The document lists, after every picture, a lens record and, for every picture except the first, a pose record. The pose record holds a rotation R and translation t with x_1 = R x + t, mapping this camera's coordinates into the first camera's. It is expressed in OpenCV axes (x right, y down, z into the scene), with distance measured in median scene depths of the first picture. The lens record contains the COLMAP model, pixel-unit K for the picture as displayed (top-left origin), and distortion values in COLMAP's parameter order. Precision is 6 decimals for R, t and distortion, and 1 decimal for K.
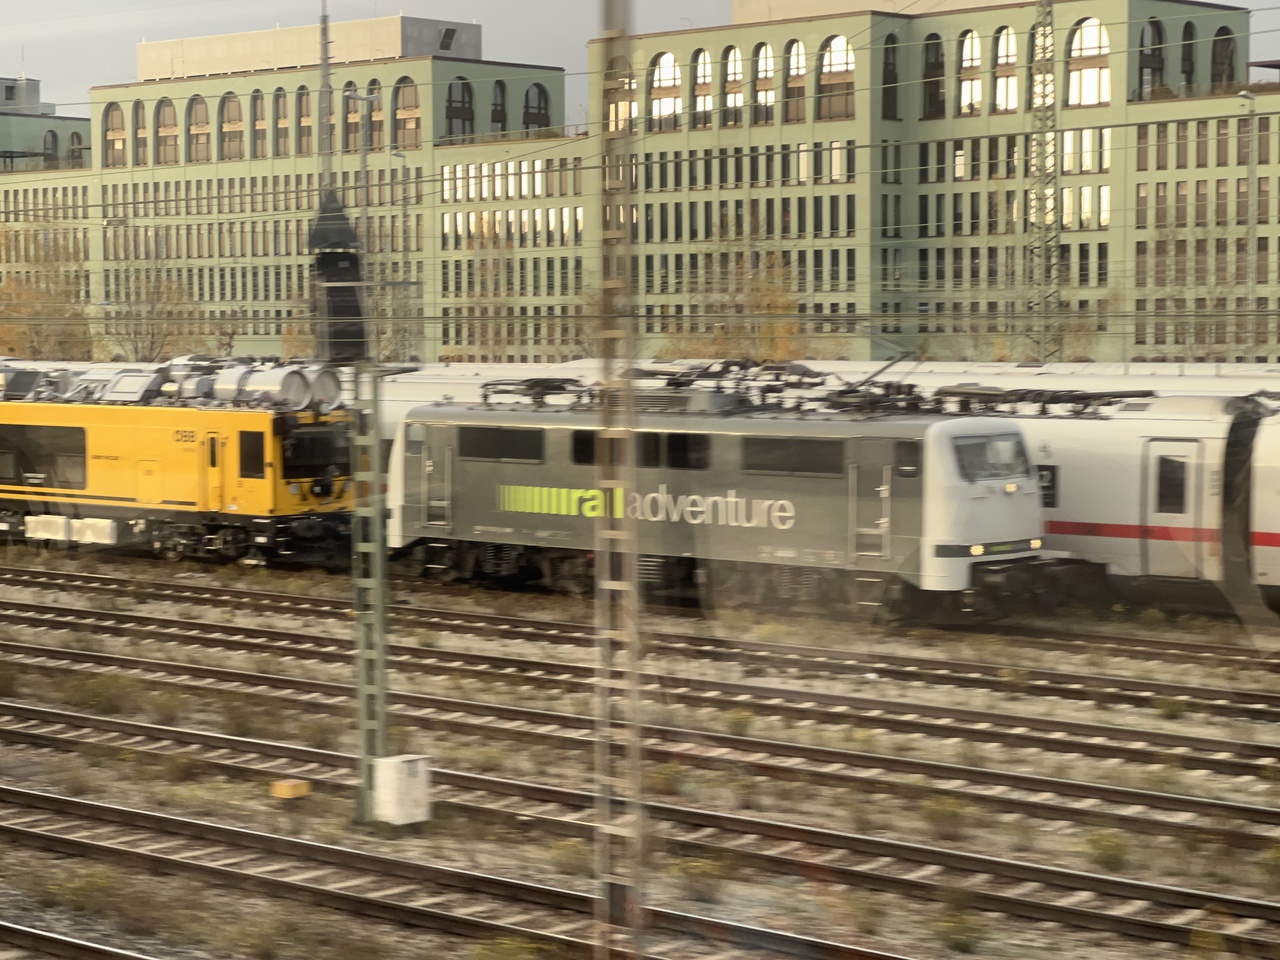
lens RADIAL K [[2841.8, 0, 610.9], [0, 2841.8, 456.2], [0, 0, 1]] dist [0.024429, 1.920515]
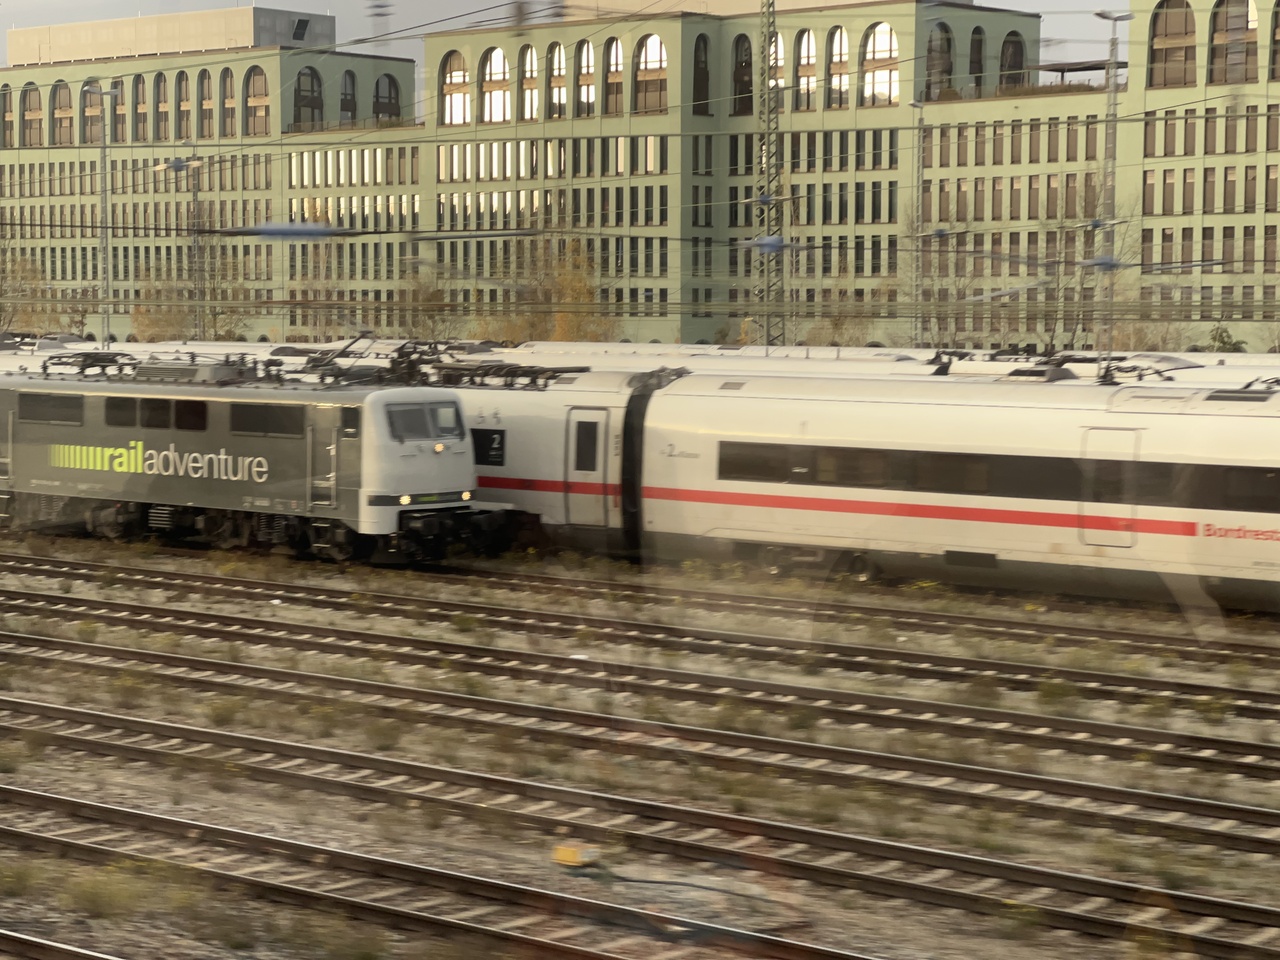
lens RADIAL K [[2887.4, 0, 645.9], [0, 2887.4, 357.3], [0, 0, 1]] dist [0.131252, 1.044165]
pose [[0.999826, 0.009976, 0.015753, 0.065134], [-0.009506, 0.999516, -0.029605, 0.002675], [-0.016041, 0.029450, 0.999438, -0.062155]]
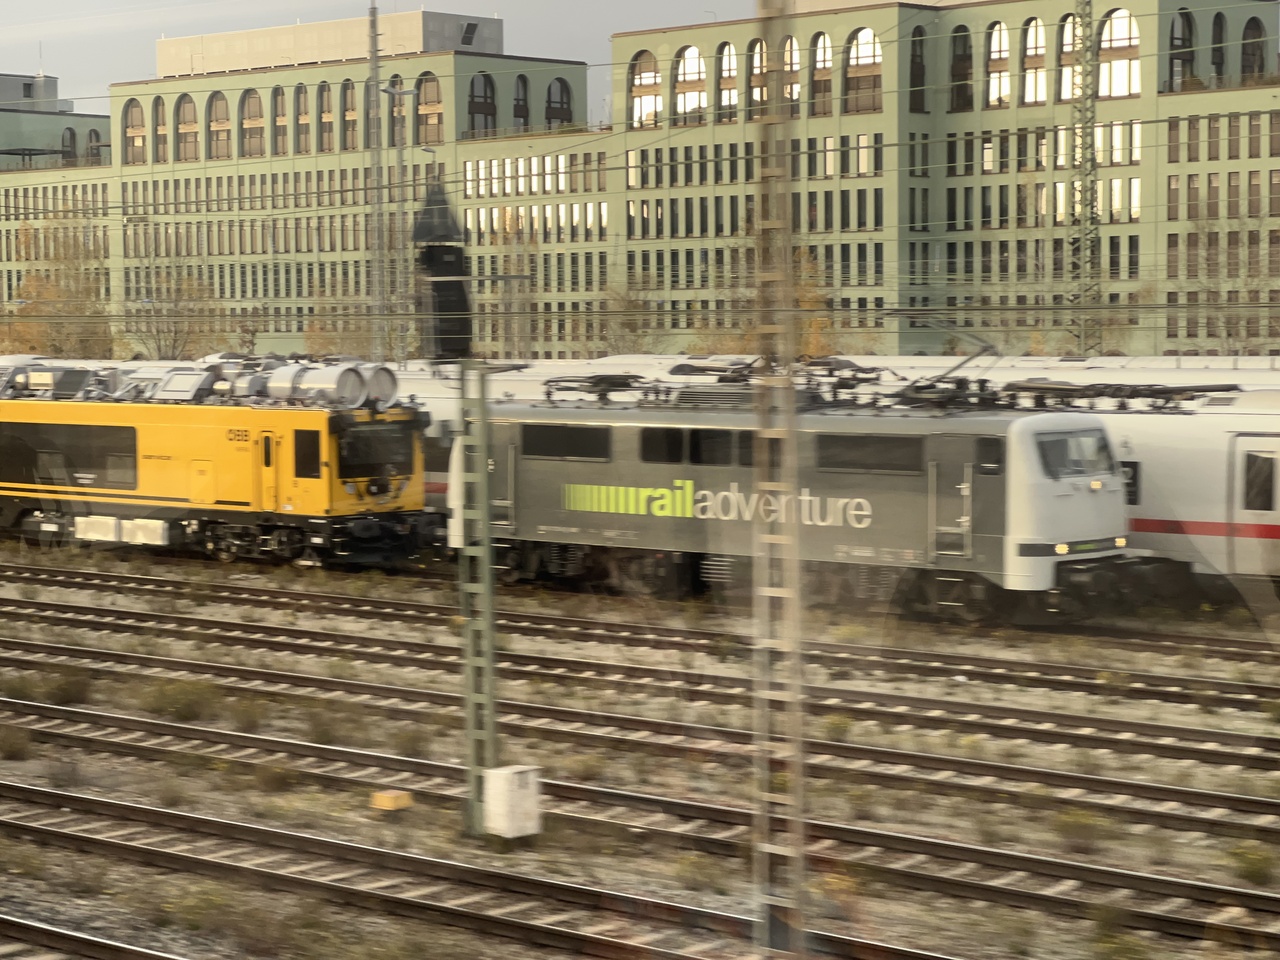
lens RADIAL K [[2833.8, 0, 610.5], [0, 2833.8, 475.7], [0, 0, 1]] dist [0.067738, 0.968444]
pose [[0.999988, -0.004173, -0.002634, -0.007423], [0.004195, 0.999955, 0.008481, -0.000340], [0.002598, -0.008492, 0.999961, 0.007282]]
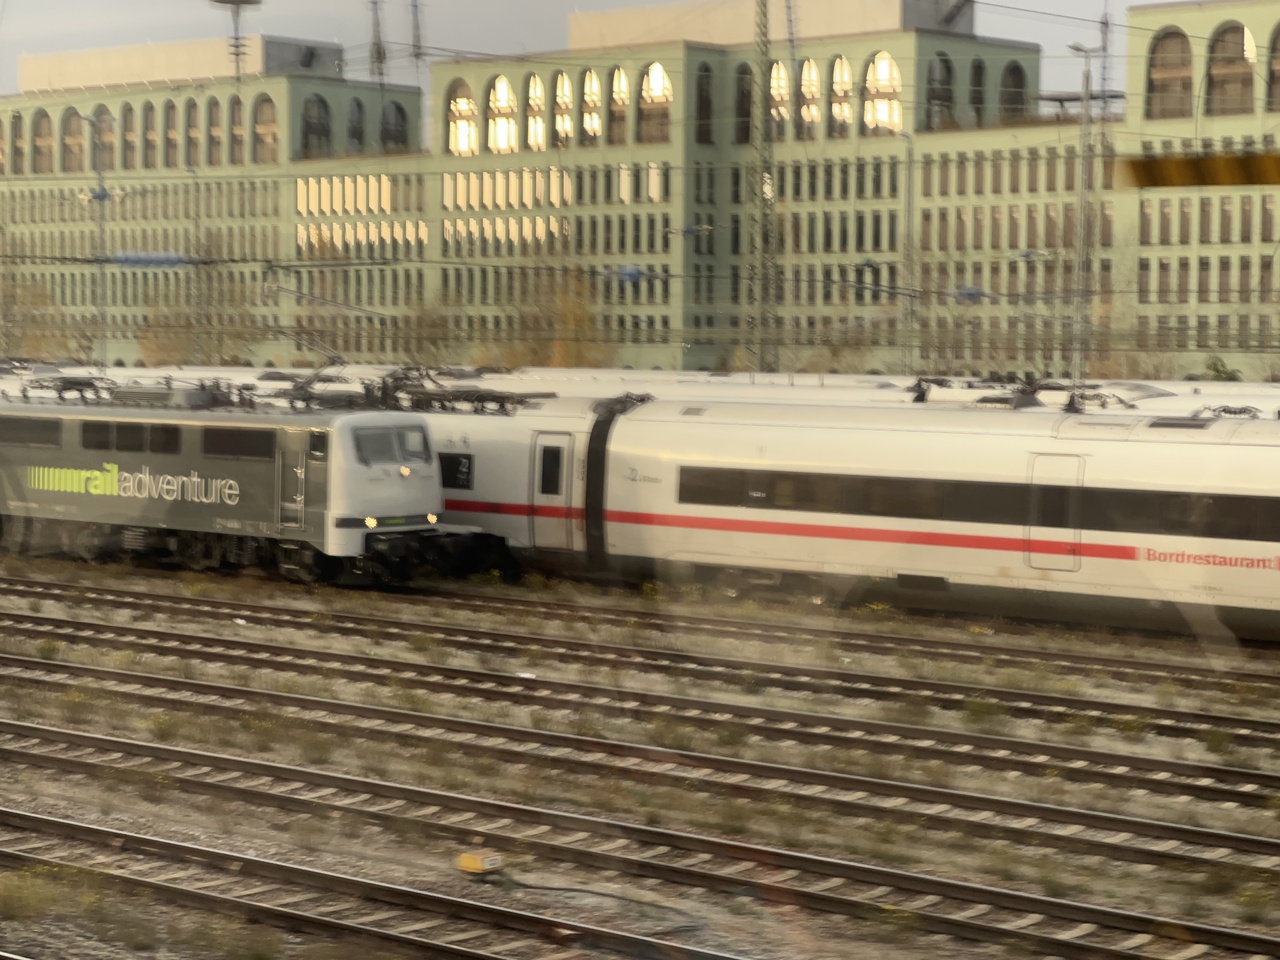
lens RADIAL K [[2887.4, 0, 645.9], [0, 2887.4, 357.3], [0, 0, 1]] dist [0.131252, 1.044165]
pose [[0.999867, 0.014182, 0.008090, 0.072770], [-0.013854, 0.999138, -0.039141, 0.003030], [-0.008638, 0.039024, 0.999201, -0.068822]]
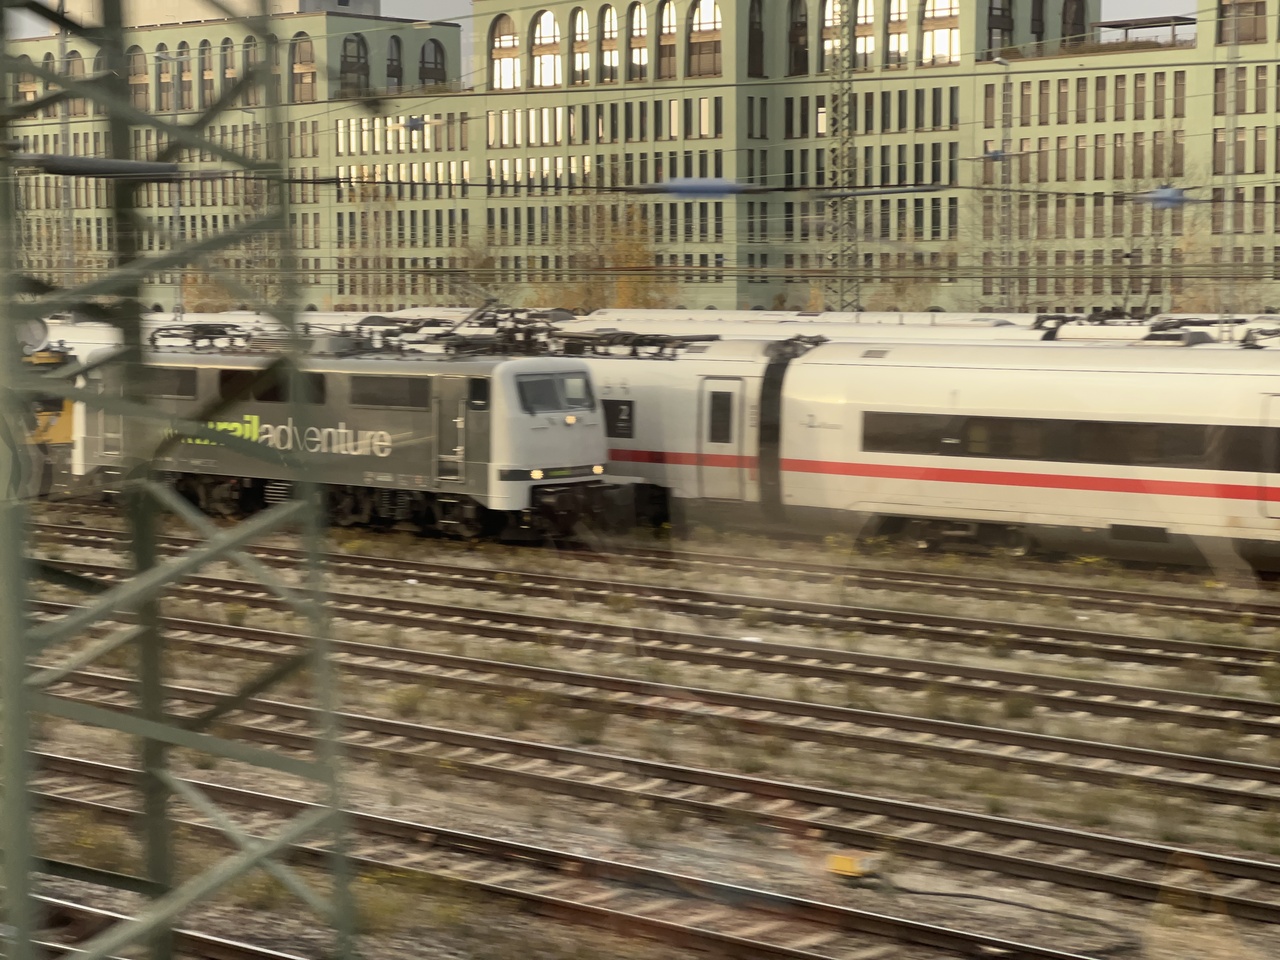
lens RADIAL K [[2888.9, 0, 638.3], [0, 2888.9, 399.3], [0, 0, 1]] dist [0.124925, 0.896156]
pose [[0.999985, 0.002084, 0.004976, 0.050961], [-0.002068, 0.999993, -0.003251, 0.002075], [-0.004983, 0.003241, 0.999982, -0.048469]]
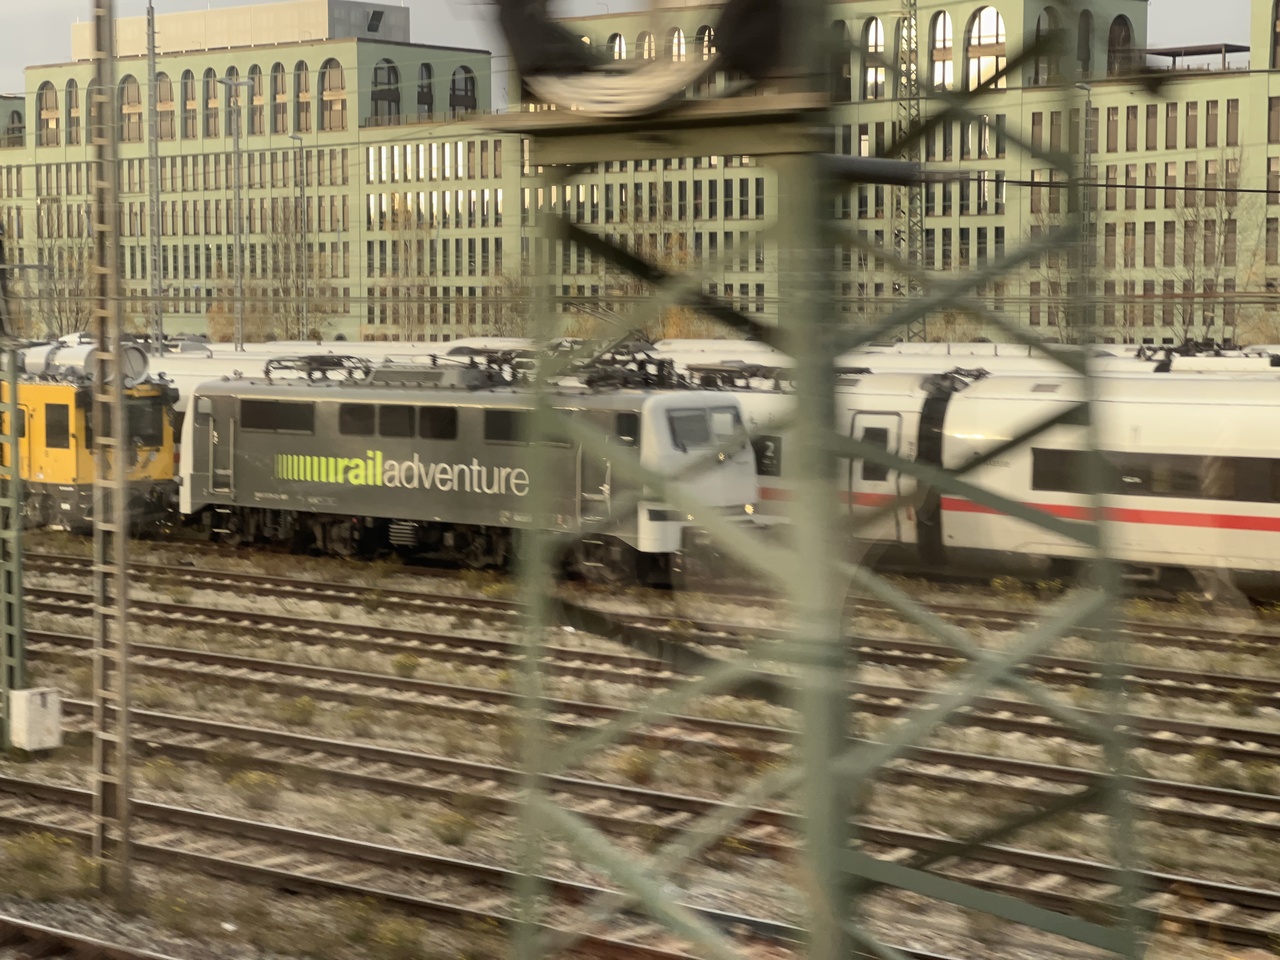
lens RADIAL K [[2878.7, 0, 636.8], [0, 2878.7, 417.1], [0, 0, 1]] dist [0.059061, 2.005840]
pose [[0.999954, 0.003044, 0.009086, 0.030968], [-0.002978, 0.999969, -0.007223, 0.001272], [-0.009108, 0.007196, 0.999933, -0.029451]]
